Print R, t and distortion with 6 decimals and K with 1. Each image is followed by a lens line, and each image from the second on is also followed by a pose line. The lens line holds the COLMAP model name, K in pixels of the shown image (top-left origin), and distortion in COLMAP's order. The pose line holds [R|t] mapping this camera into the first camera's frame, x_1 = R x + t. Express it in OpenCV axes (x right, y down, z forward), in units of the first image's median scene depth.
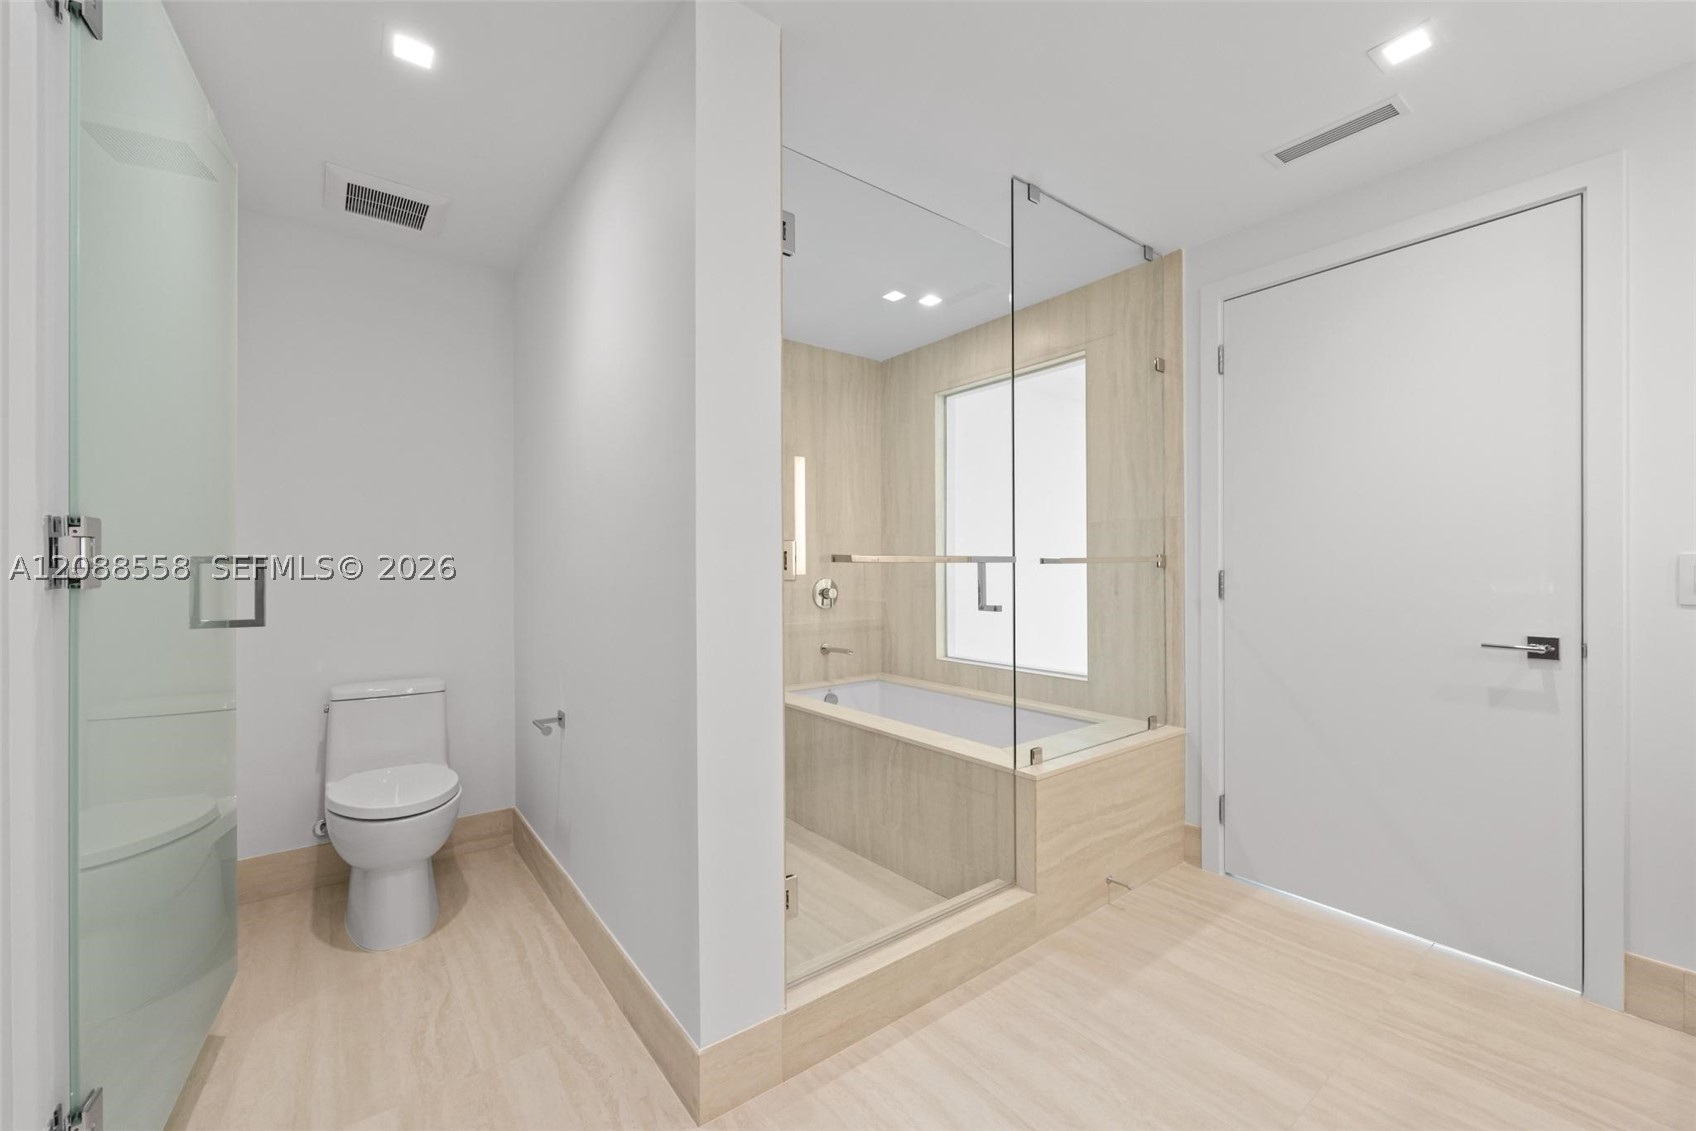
lens RADIAL K [[680.8, 0, 854.3], [0, 680.8, 567.8], [0, 0, 1]] dist [-0.000150, 0.000176]
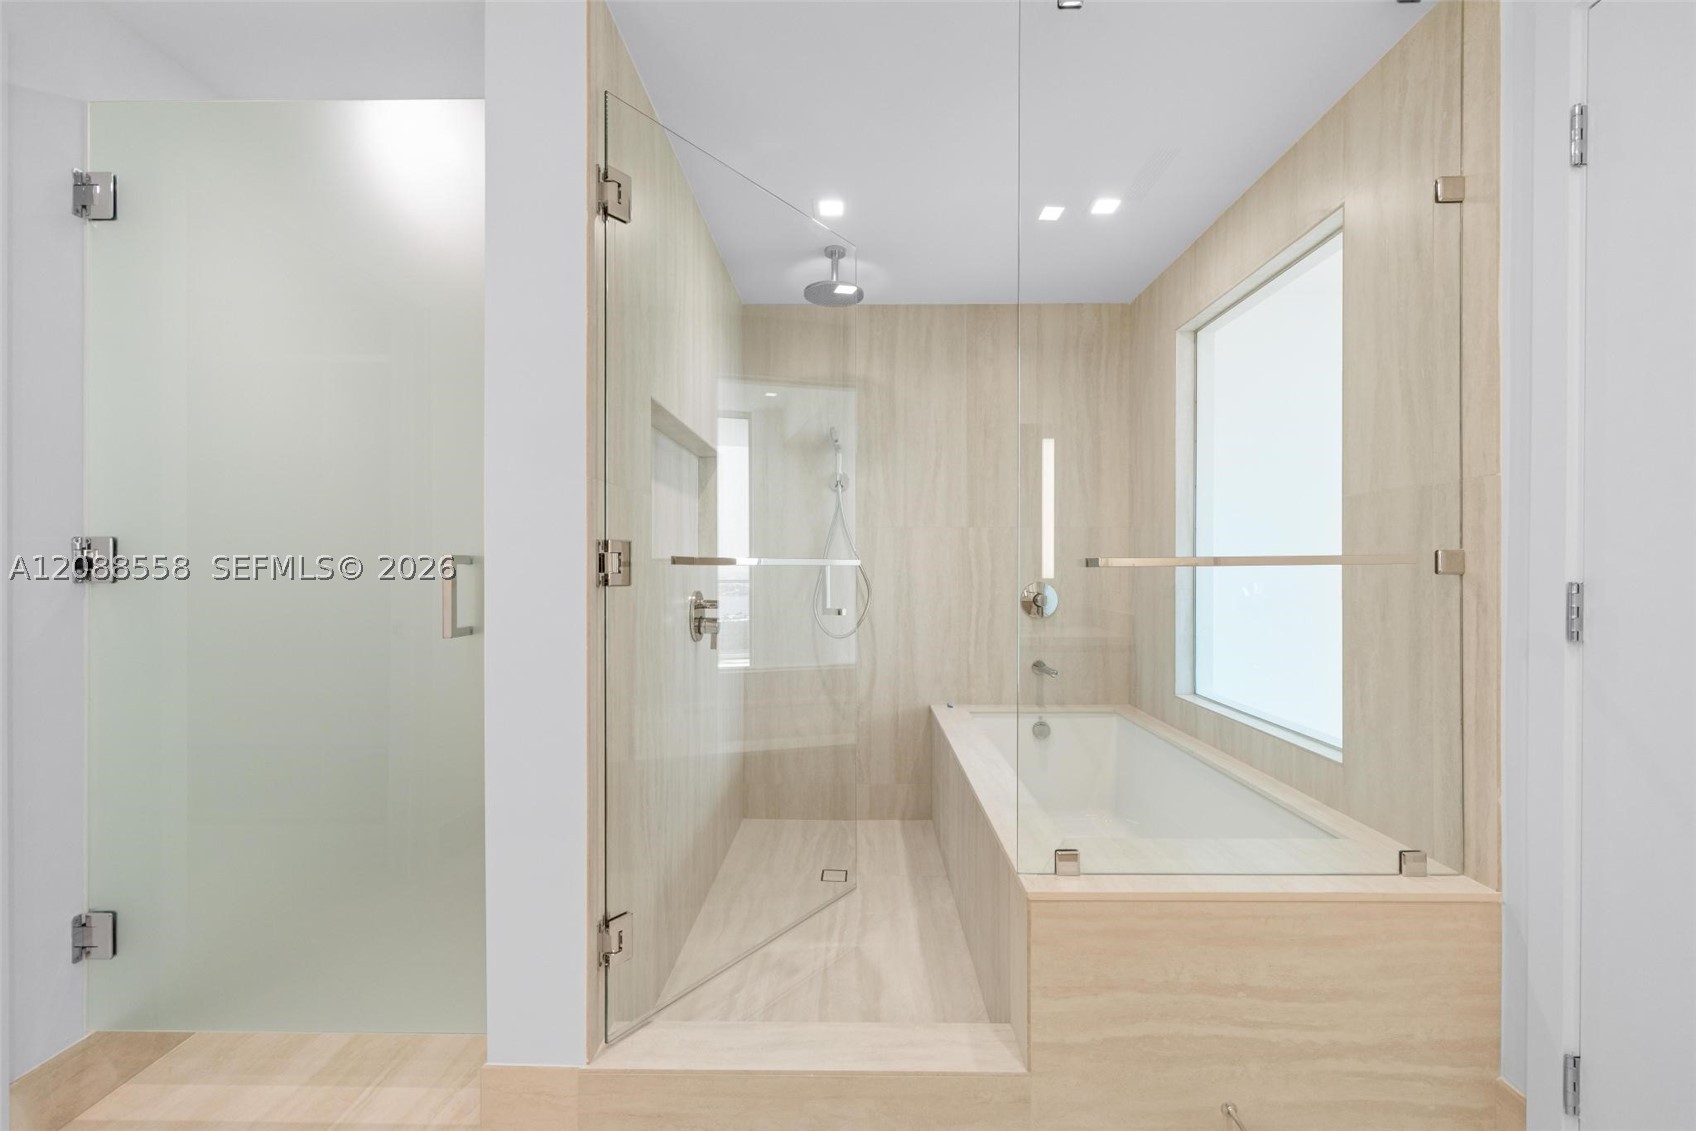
lens RADIAL K [[680.8, 0, 854.3], [0, 680.8, 567.8], [0, 0, 1]] dist [-0.000150, 0.000176]
pose [[0.780479, 0.005979, -0.625153, 0.422544], [-0.003951, 0.999981, 0.004631, -0.006310], [0.625169, -0.001145, 0.780488, 0.300292]]
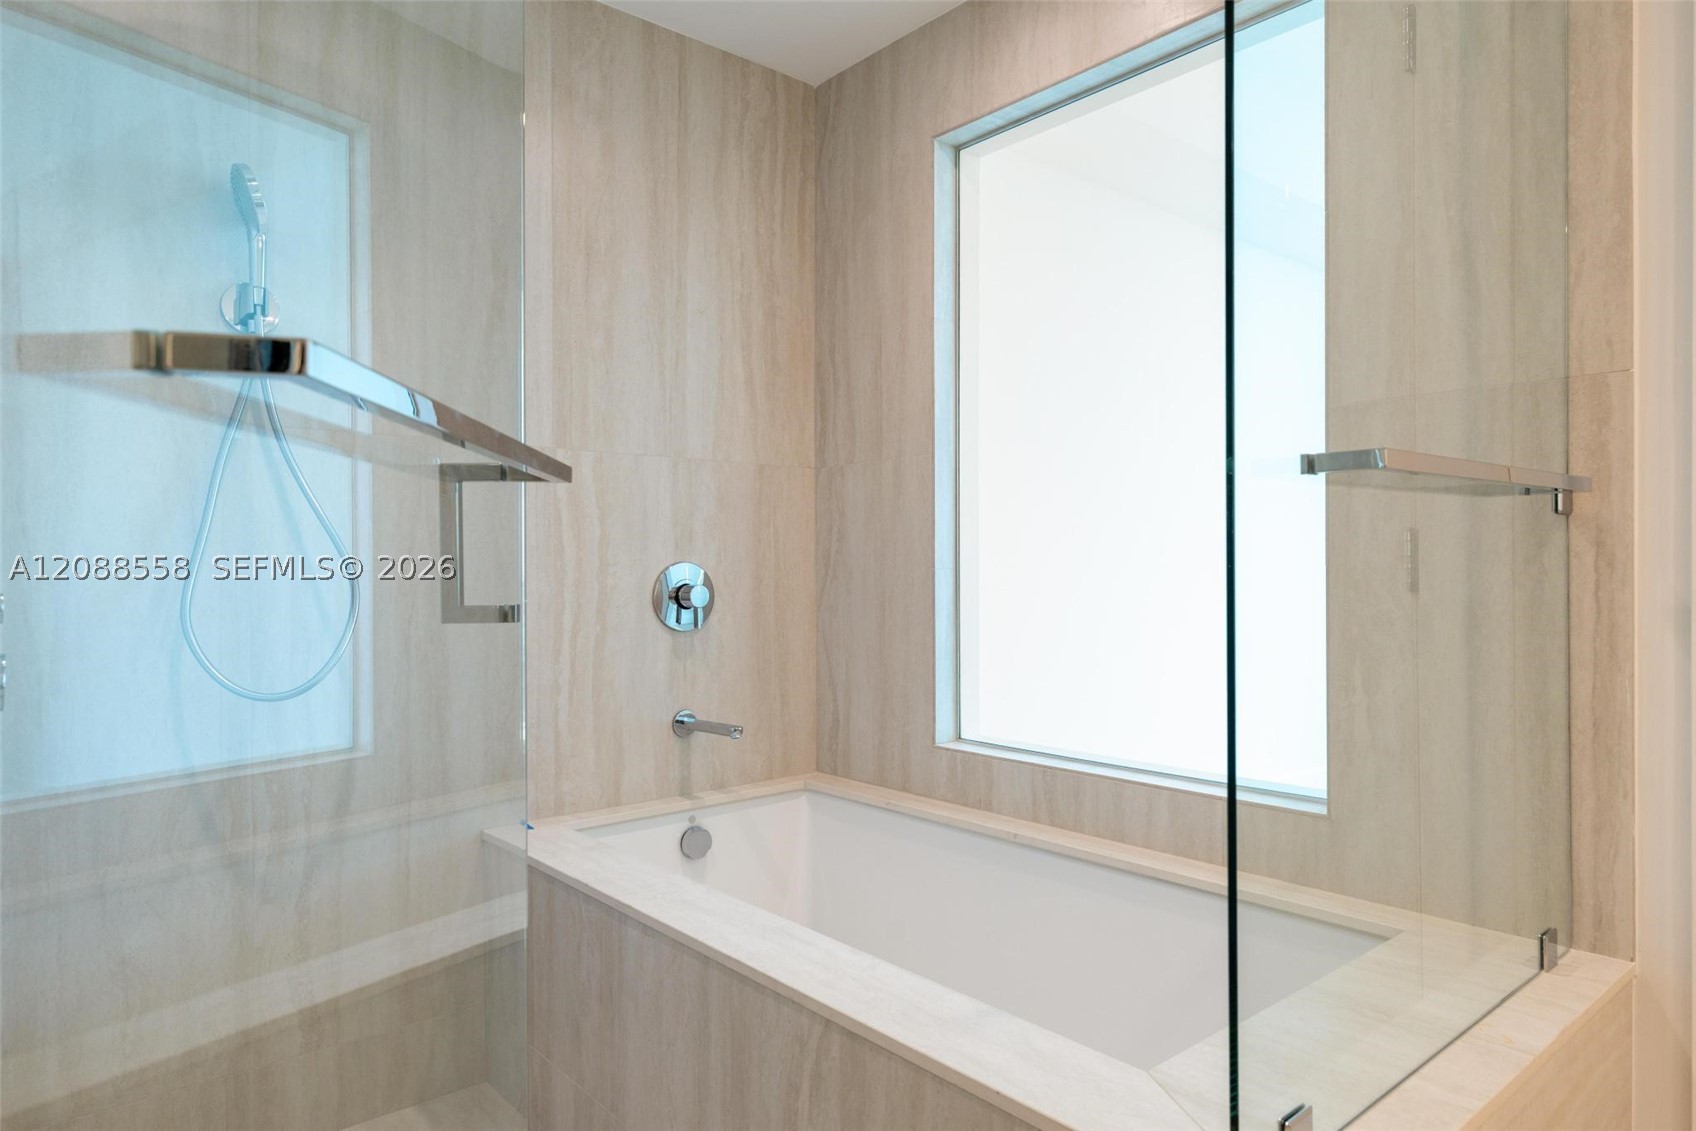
lens RADIAL K [[1023.8, 0, 855.6], [0, 1023.8, 571.2], [0, 0, 1]] dist [-0.000330, -0.001620]
pose [[0.998827, 0.001491, 0.048402, 0.050674], [-0.001484, 0.999999, -0.000181, 0.030546], [-0.048402, 0.000109, 0.998828, 0.477621]]
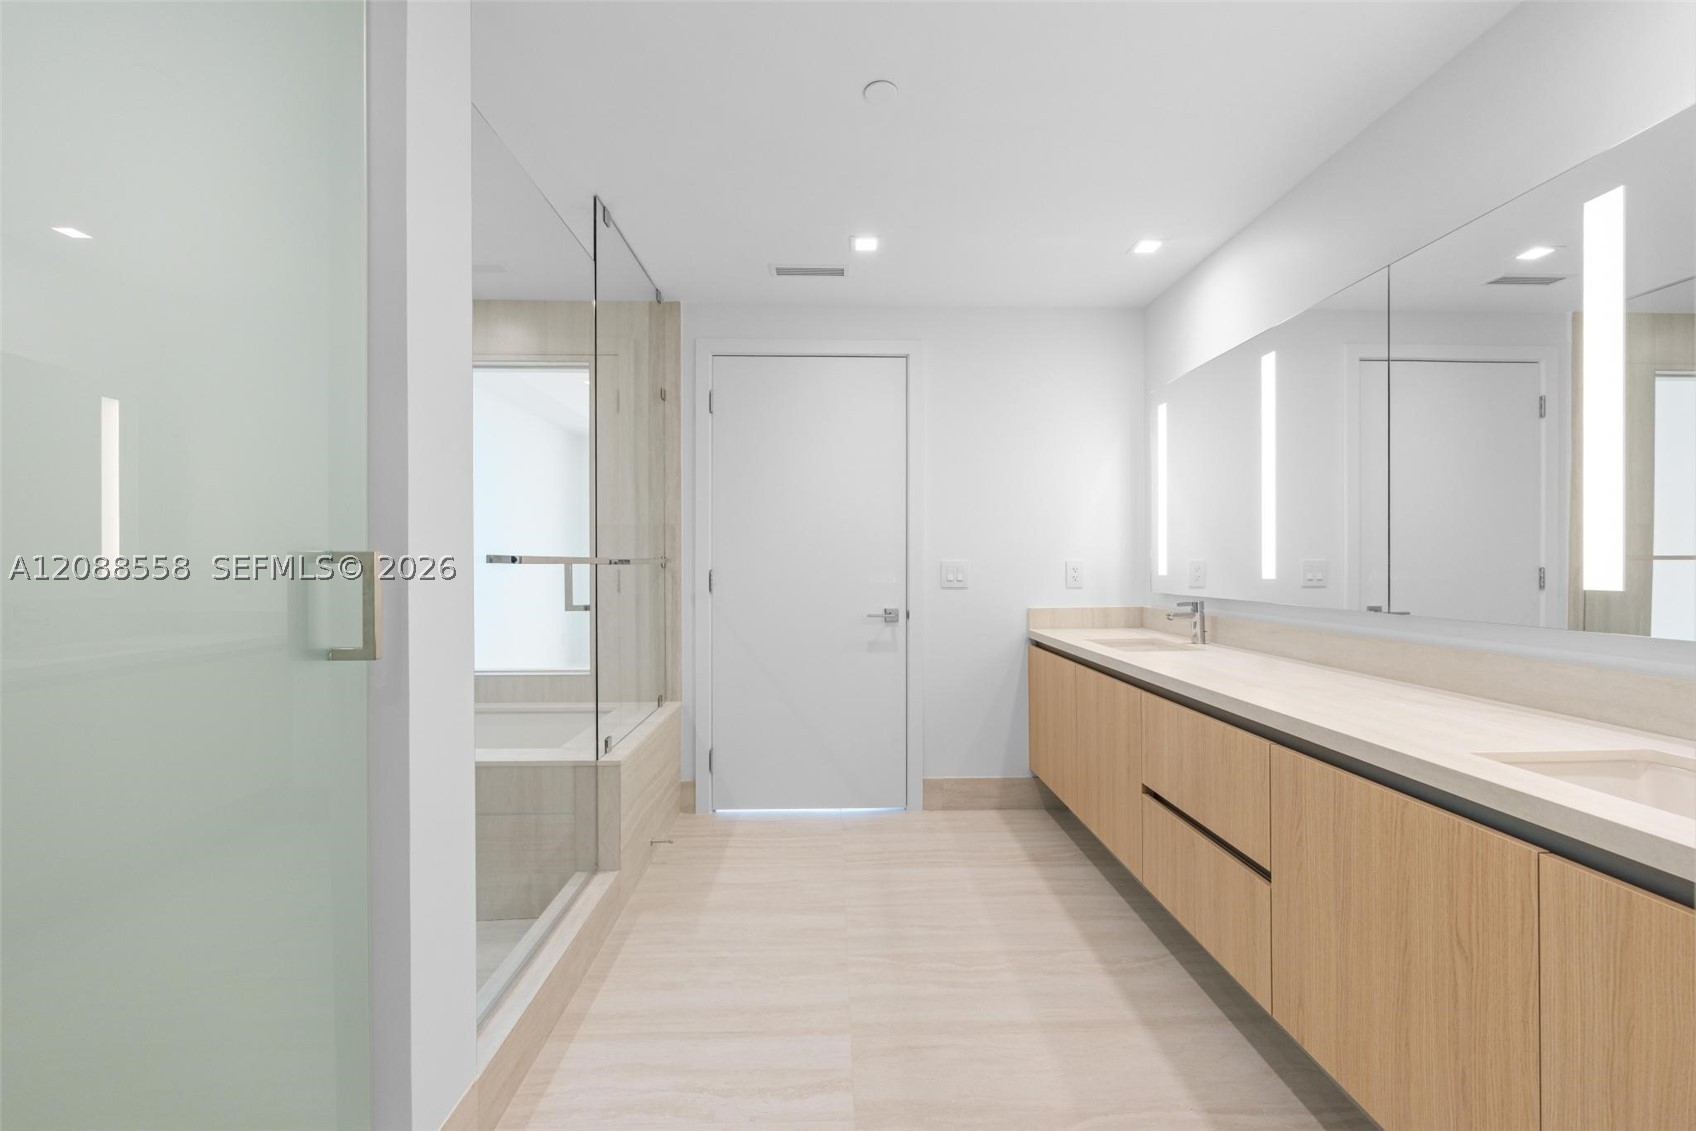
lens RADIAL K [[675.6, 0, 853.5], [0, 675.6, 565.9], [0, 0, 1]] dist [-0.000388, 0.000533]
pose [[0.585201, 0.002665, 0.810884, -0.299801], [-0.000953, 0.999996, -0.002599, -0.000796], [-0.810888, 0.000748, 0.585201, 0.056234]]
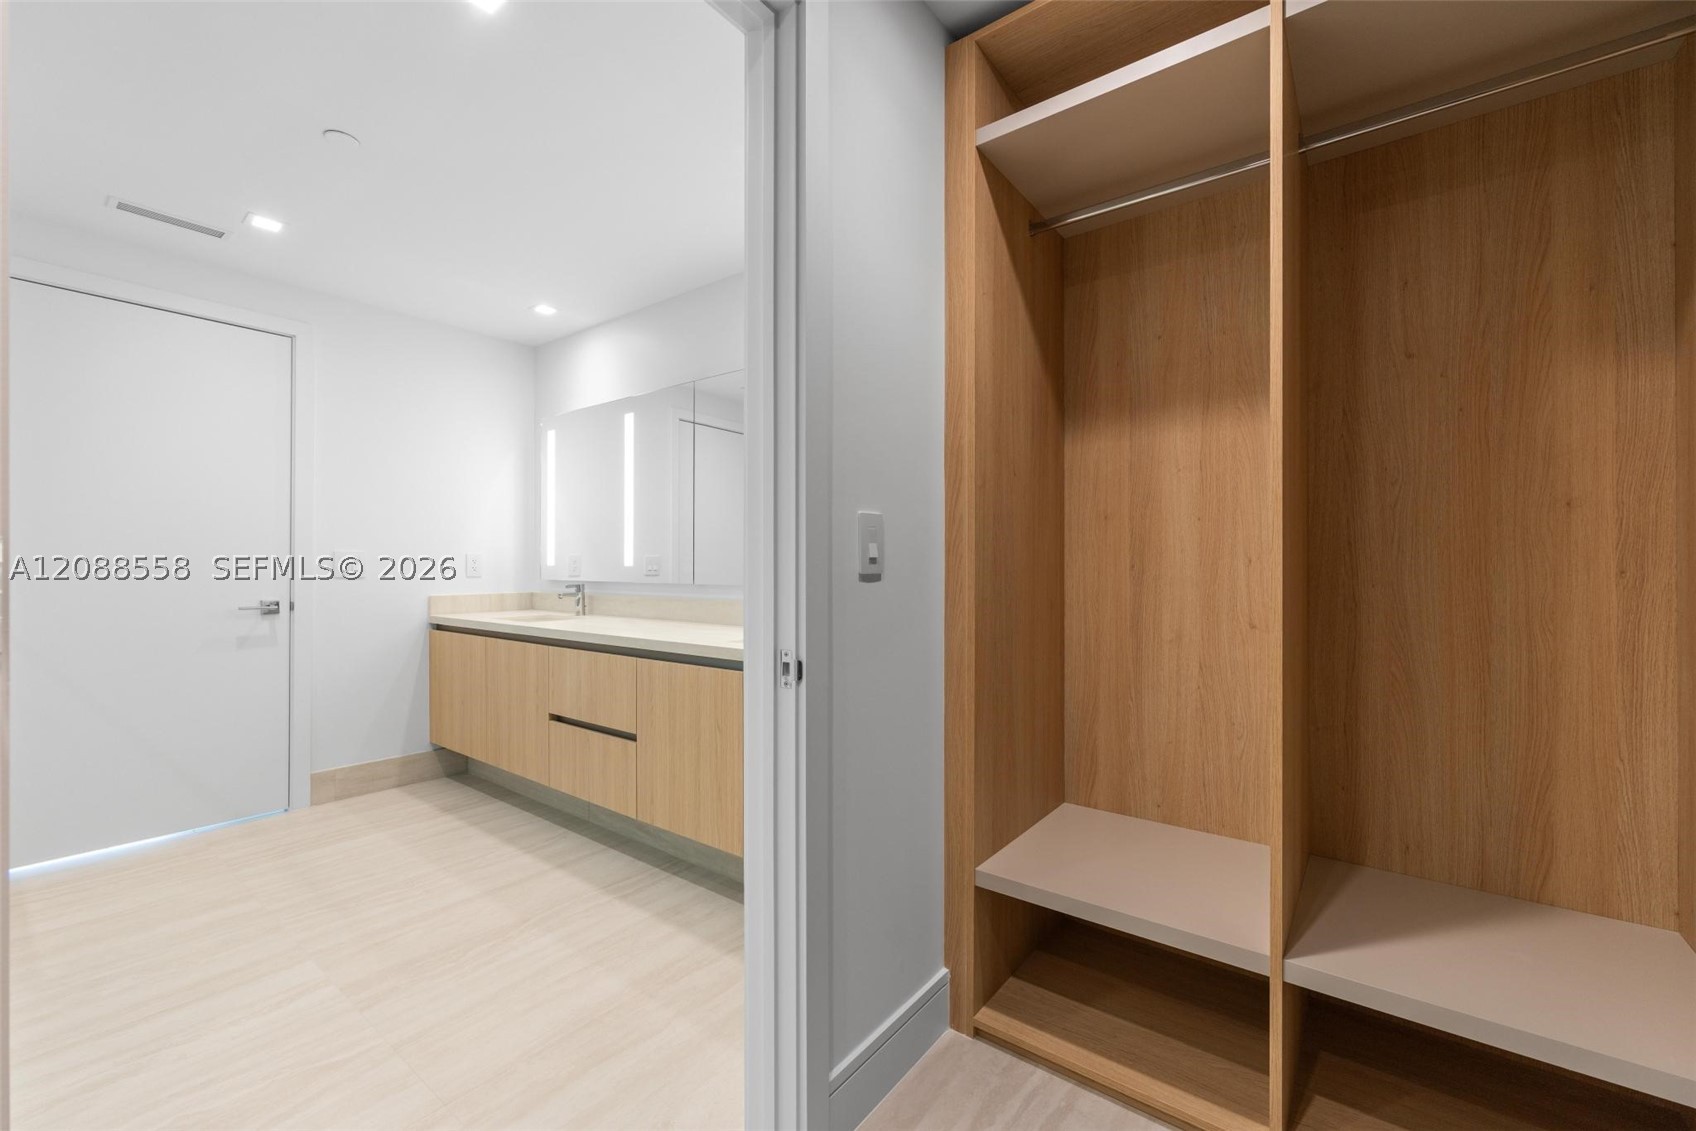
lens RADIAL K [[702.2, 0, 848.7], [0, 702.2, 568.9], [0, 0, 1]] dist [-0.002218, 0.000577]
pose [[-0.254157, 0.003762, 0.967156, -0.664894], [-0.000373, 0.999992, -0.003988, 0.023167], [-0.967163, -0.001374, -0.254153, 0.066266]]
